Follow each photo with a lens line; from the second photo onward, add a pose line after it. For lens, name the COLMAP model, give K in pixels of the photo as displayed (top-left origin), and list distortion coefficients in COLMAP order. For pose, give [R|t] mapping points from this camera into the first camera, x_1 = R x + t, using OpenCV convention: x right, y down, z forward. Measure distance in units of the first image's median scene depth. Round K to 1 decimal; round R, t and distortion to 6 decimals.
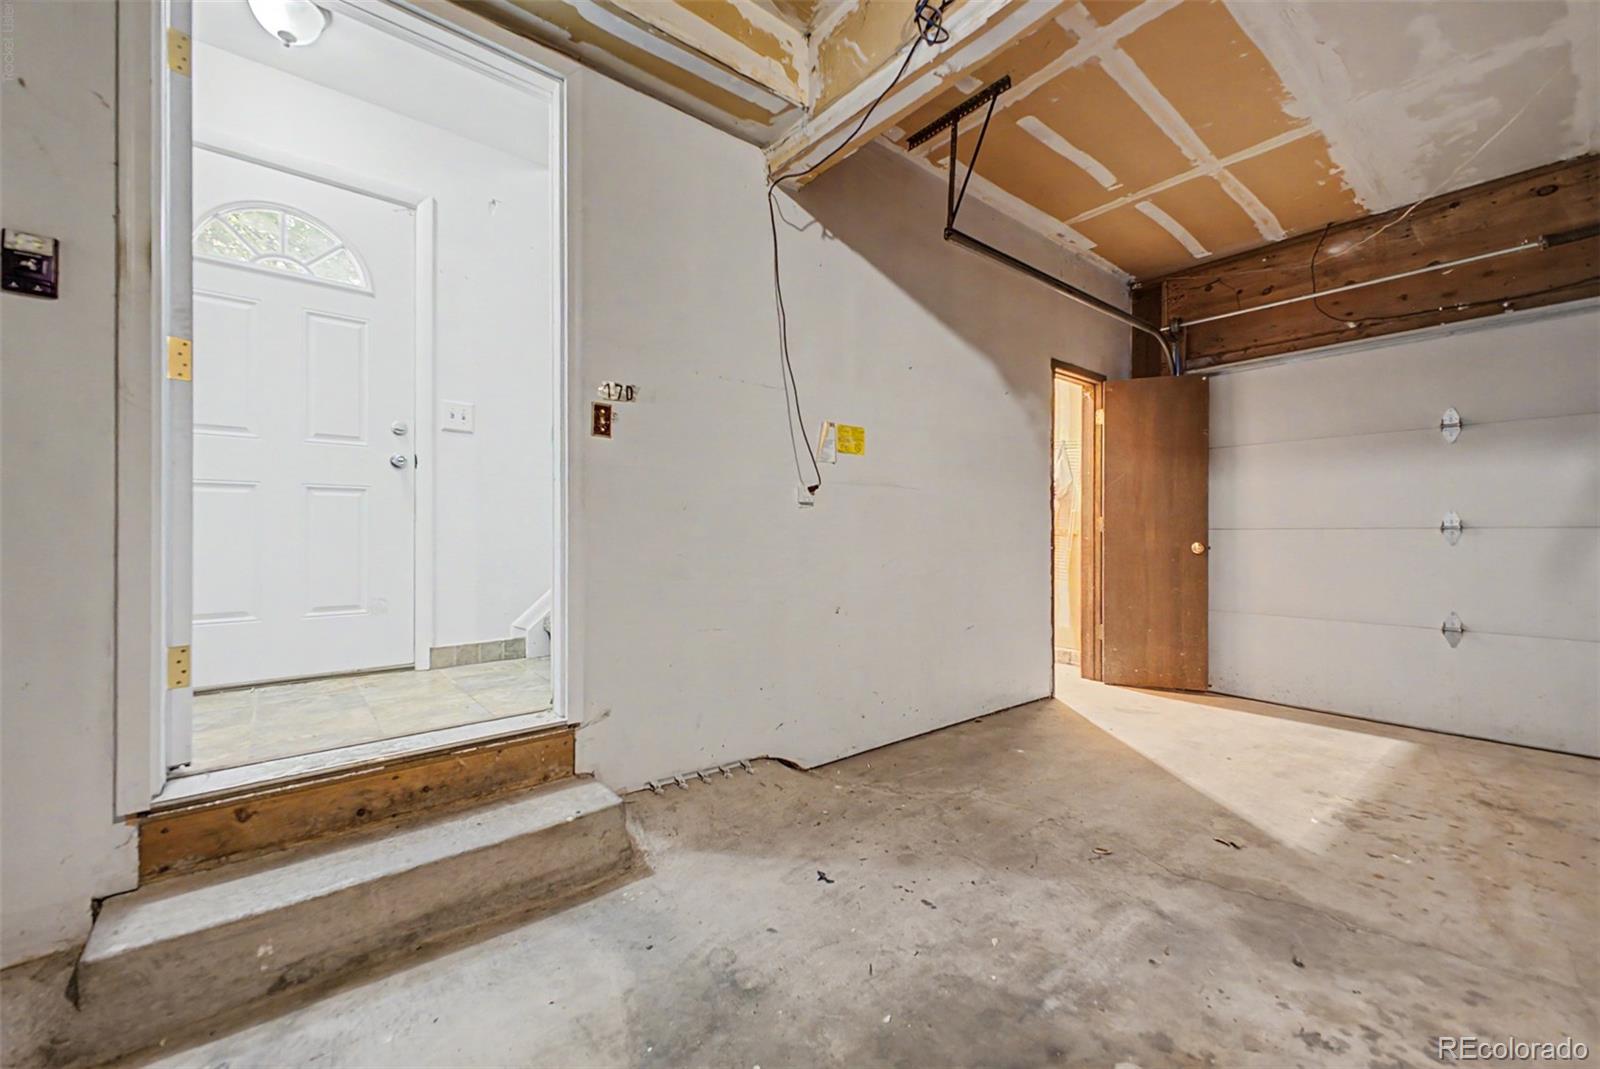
lens RADIAL K [[643.0, 0, 802.8], [0, 643.0, 527.3], [0, 0, 1]] dist [0.015877, -0.003664]
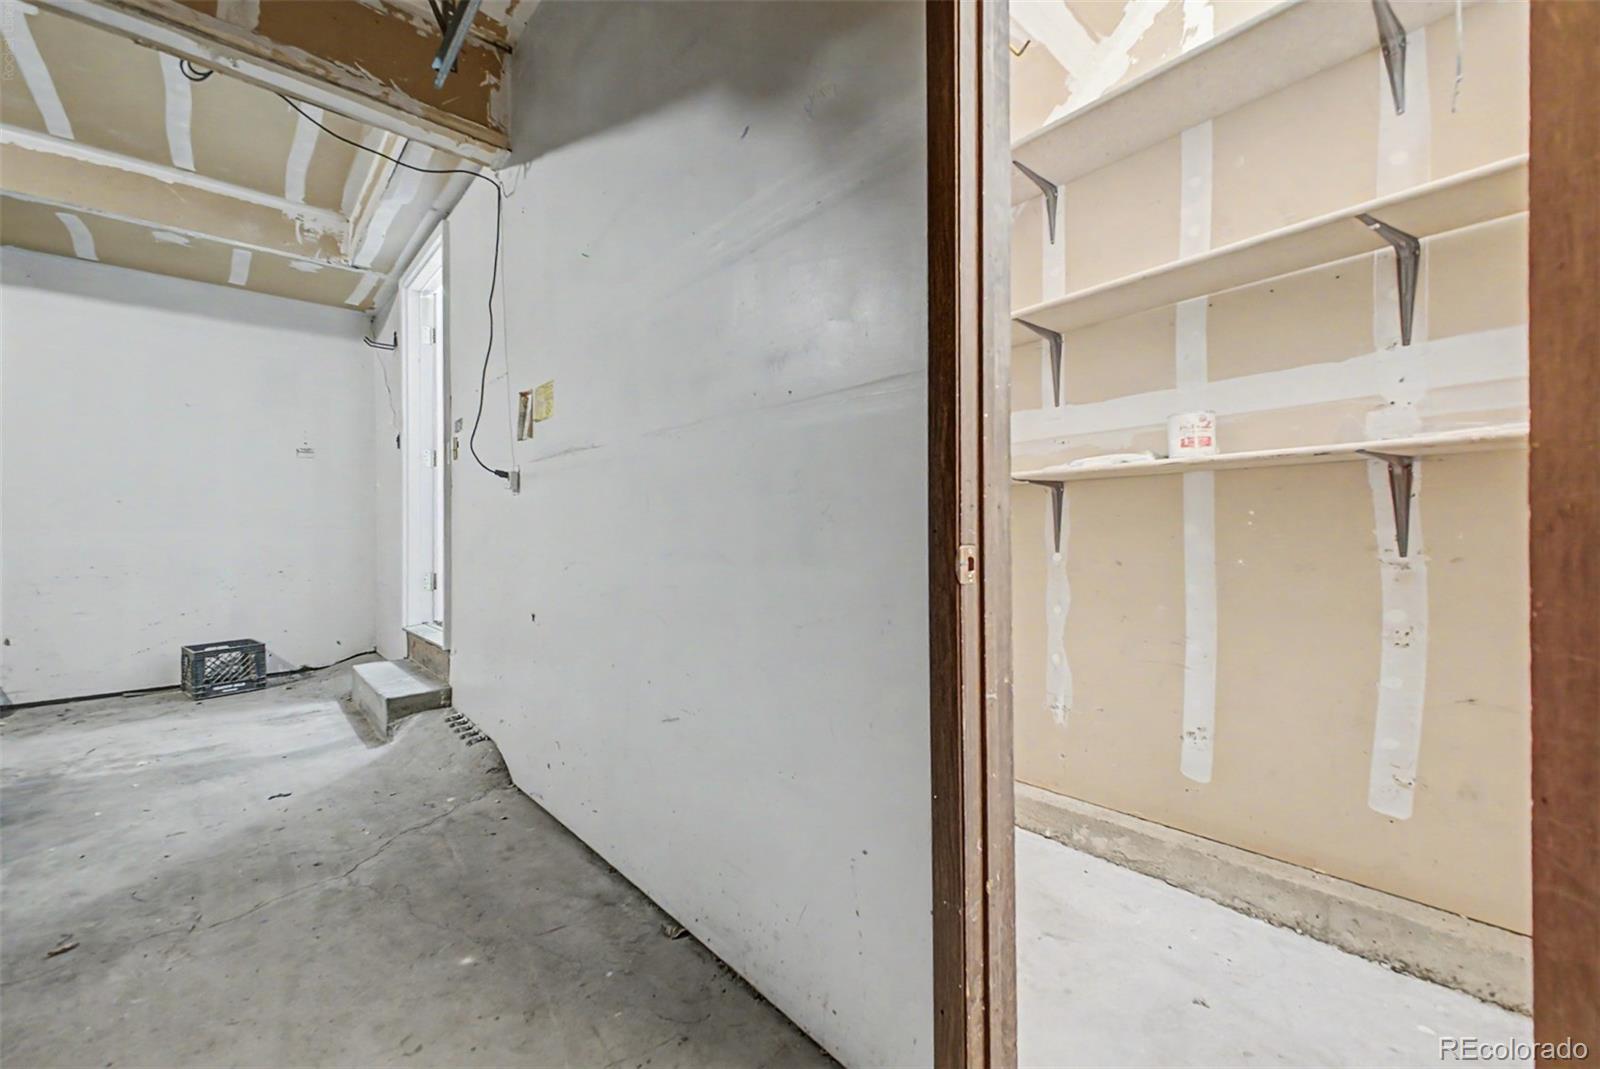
lens RADIAL K [[643.0, 0, 802.8], [0, 643.0, 527.3], [0, 0, 1]] dist [0.015877, -0.003664]
pose [[0.038271, -0.003844, -0.999260, 1.212711], [0.009598, 0.999948, -0.003479, 0.022509], [0.999221, -0.009458, 0.038305, 1.772658]]
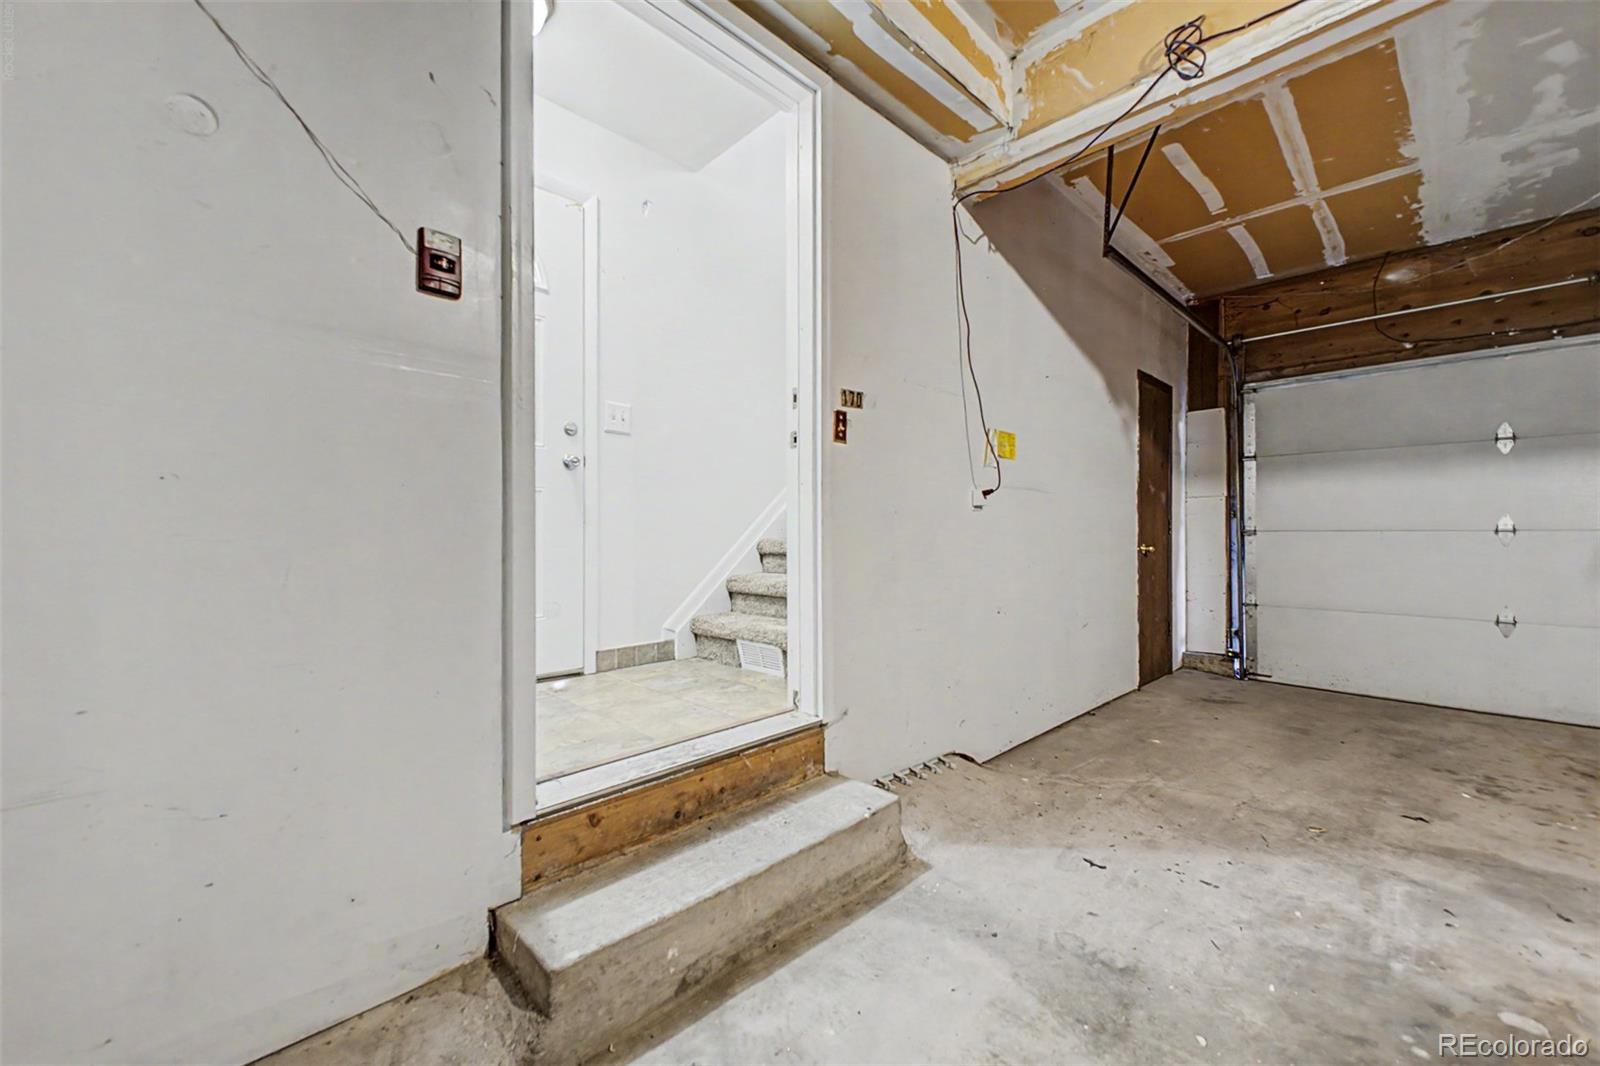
lens RADIAL K [[638.1, 0, 801.9], [0, 638.1, 527.6], [0, 0, 1]] dist [0.017272, -0.004838]
pose [[0.996506, 0.000946, 0.083517, -0.472477], [-0.001016, 0.999999, 0.000791, -0.005762], [-0.083517, -0.000873, 0.996506, -0.004348]]
